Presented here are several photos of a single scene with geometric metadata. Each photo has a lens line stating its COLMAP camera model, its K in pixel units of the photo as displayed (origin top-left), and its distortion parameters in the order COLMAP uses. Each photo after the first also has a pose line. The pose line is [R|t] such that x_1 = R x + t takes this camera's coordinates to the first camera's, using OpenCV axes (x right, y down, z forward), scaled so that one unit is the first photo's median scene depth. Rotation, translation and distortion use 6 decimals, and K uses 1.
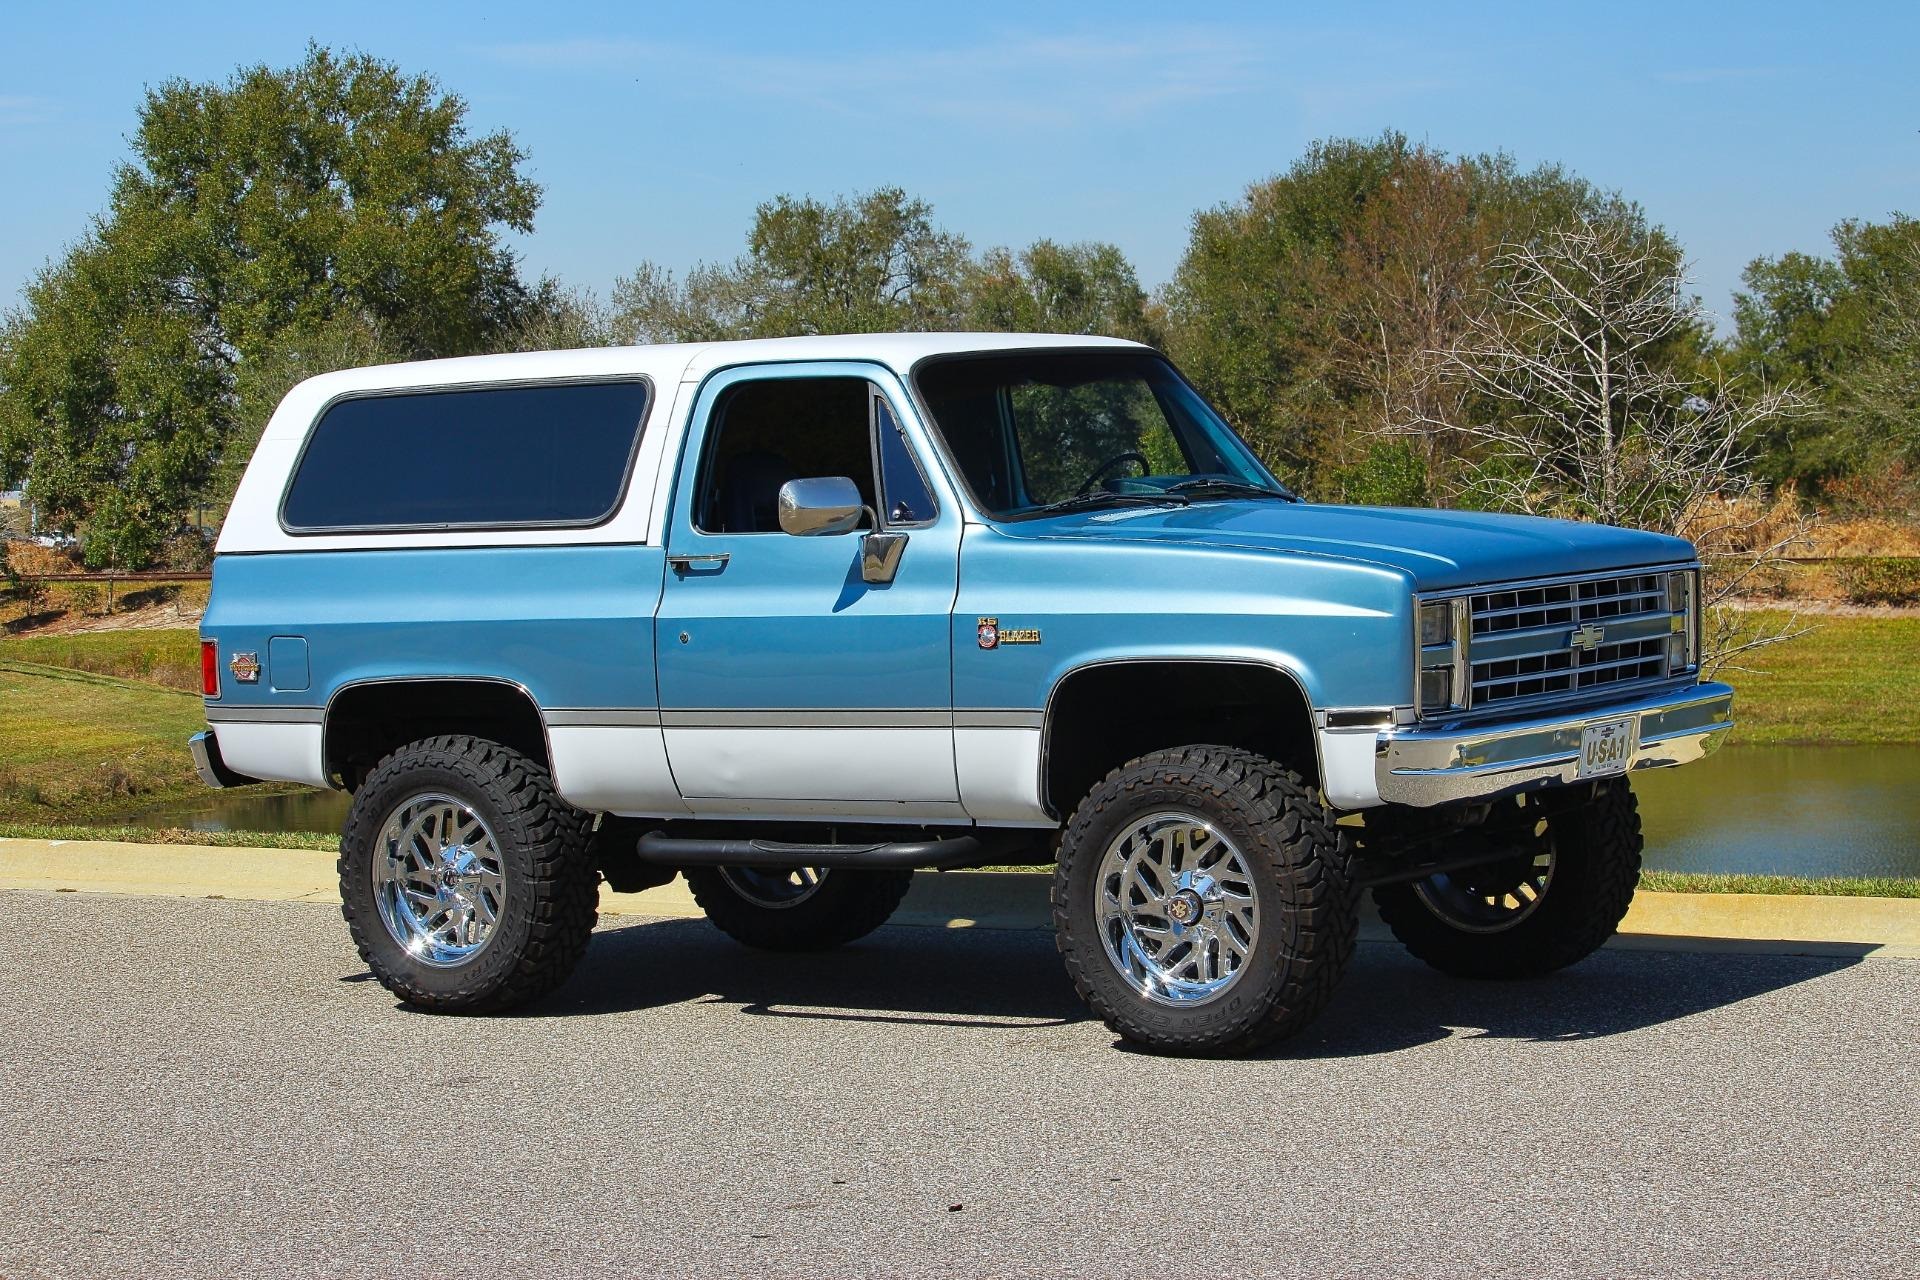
lens RADIAL K [[5041.9, 0, 1063.0], [0, 5041.9, 604.2], [0, 0, 1]] dist [-0.473986, 1.088995]
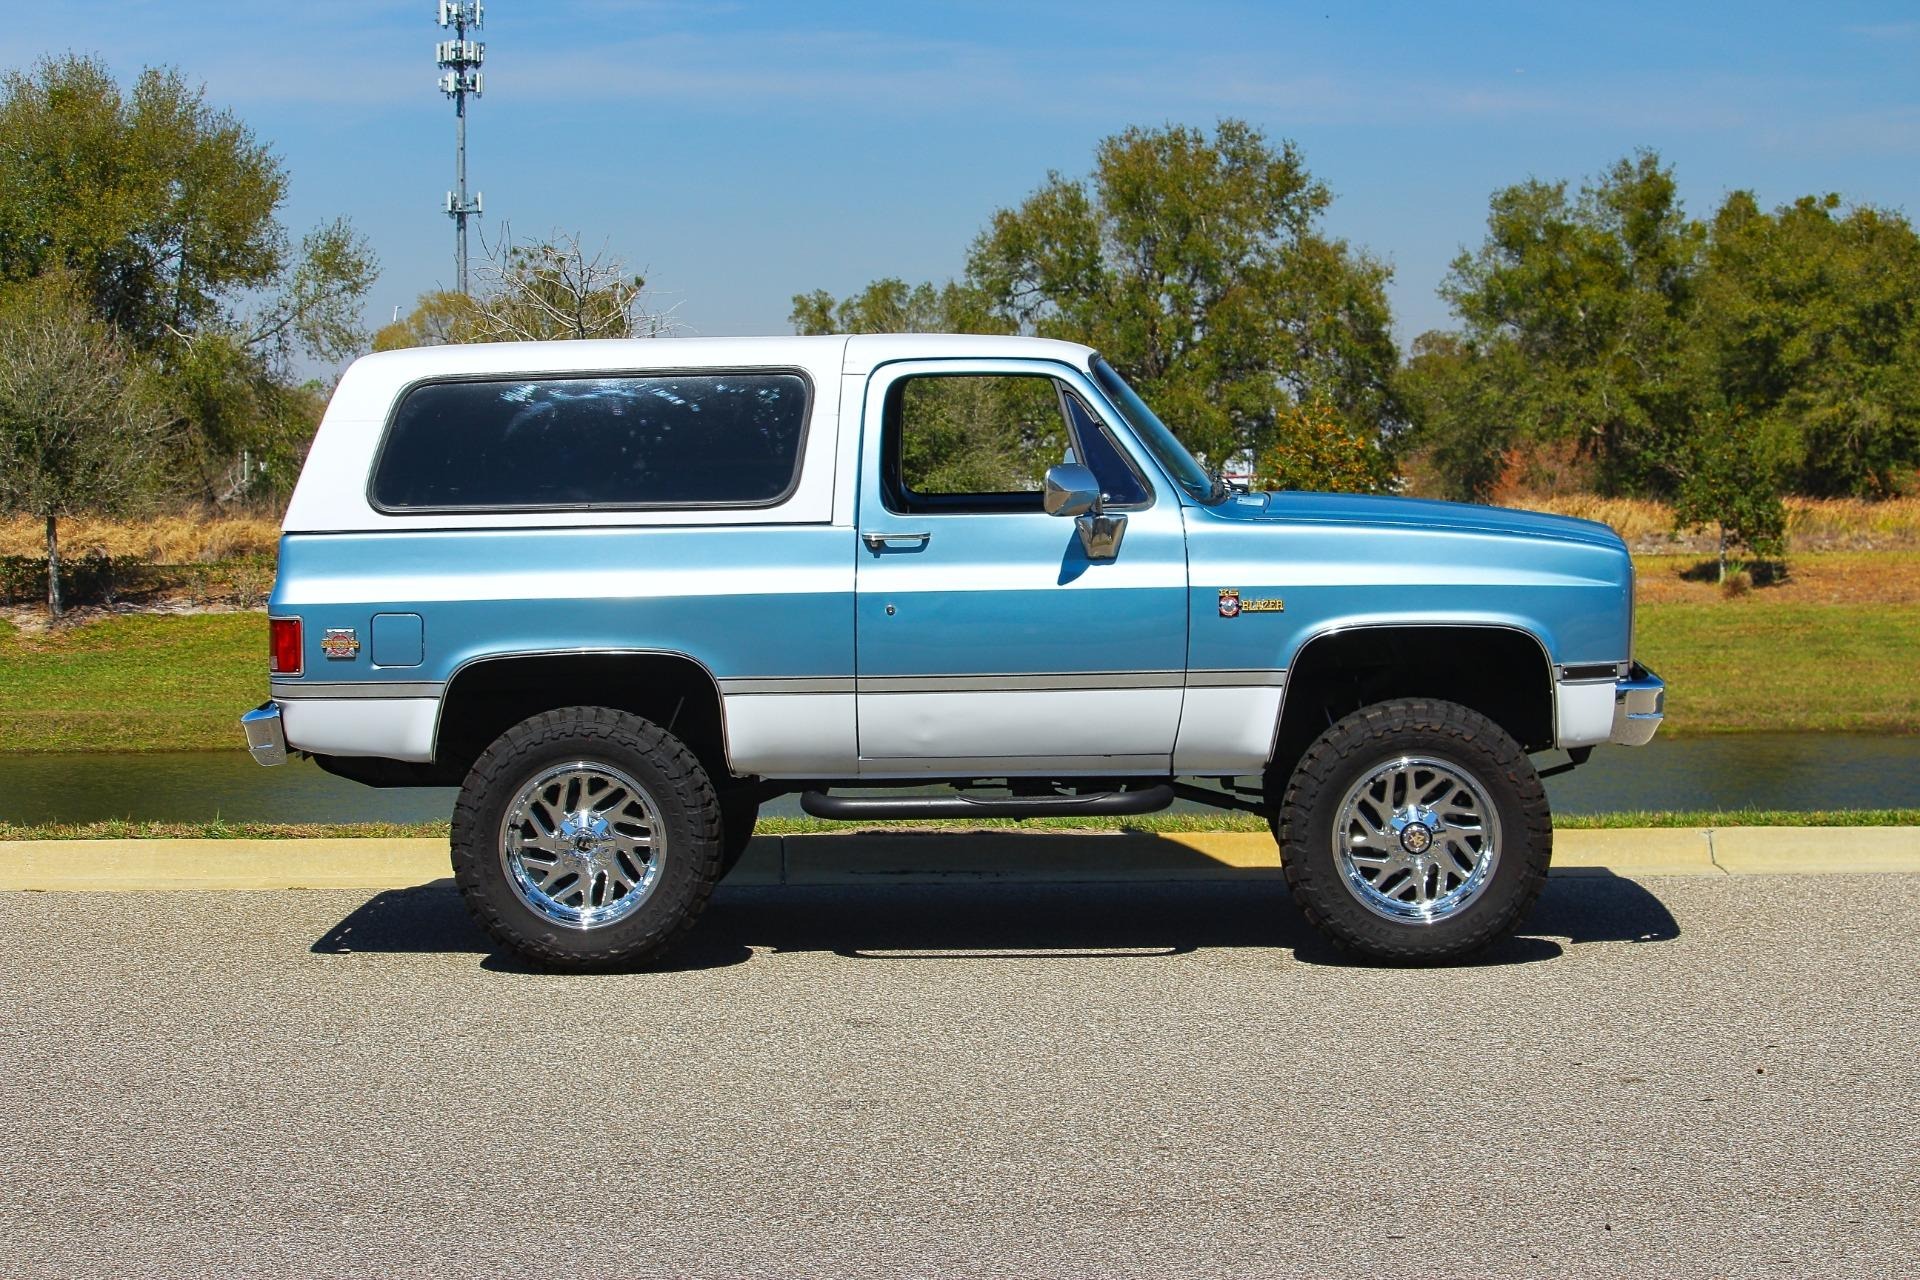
lens RADIAL K [[5041.9, 0, 1063.0], [0, 5041.9, 604.2], [0, 0, 1]] dist [-0.473986, 1.088995]
pose [[0.835007, -0.011612, 0.550117, -0.647719], [0.005459, 0.999903, 0.012820, -0.008466], [-0.550213, -0.007702, 0.834989, 0.073984]]
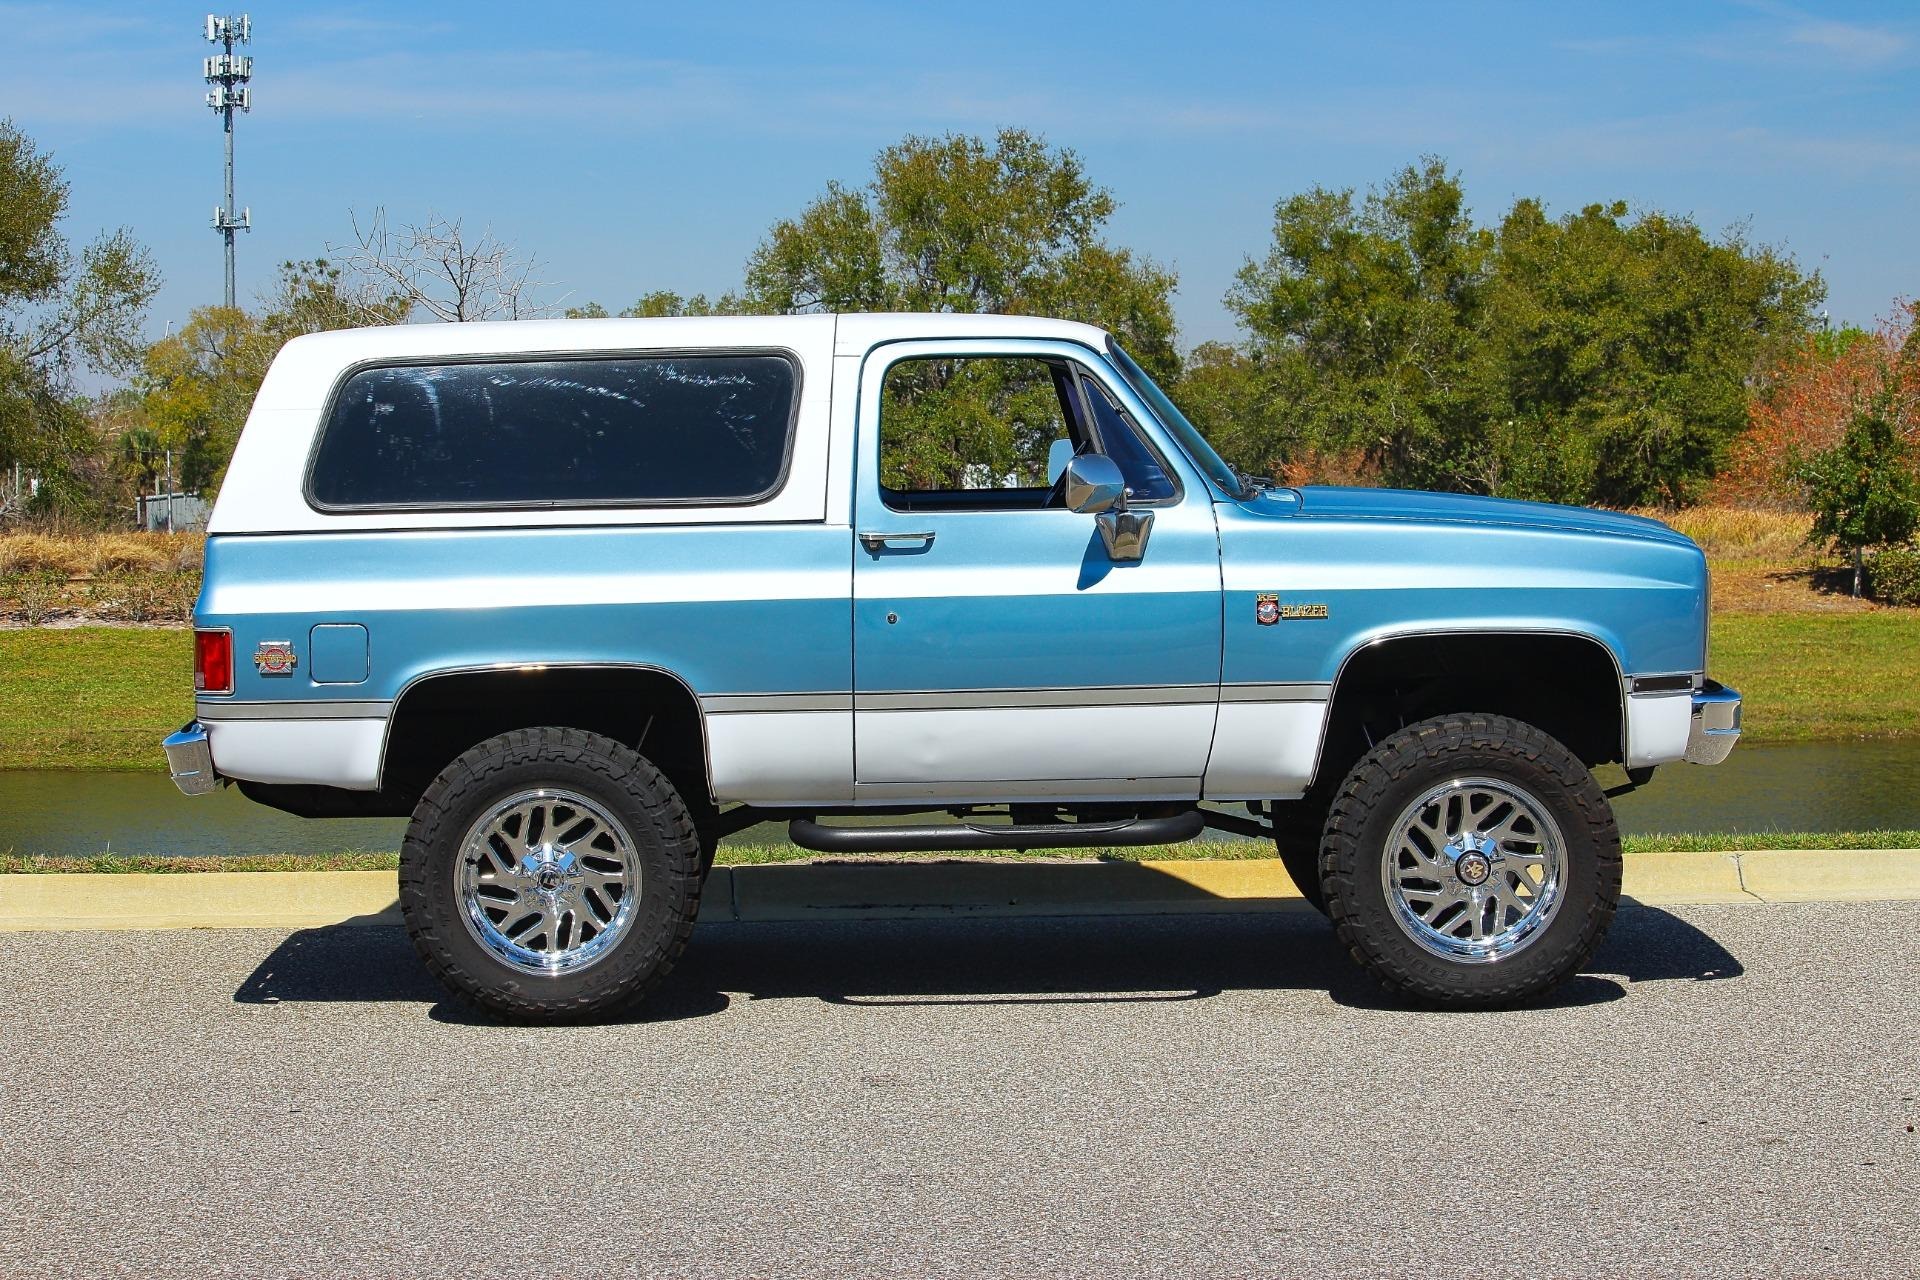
lens RADIAL K [[5041.9, 0, 1063.0], [0, 5041.9, 604.2], [0, 0, 1]] dist [-0.473986, 1.088995]
pose [[0.808335, -0.013238, 0.588573, -0.627852], [0.008789, 0.999907, 0.010420, -0.006011], [-0.588657, -0.003250, 0.808377, 0.195184]]
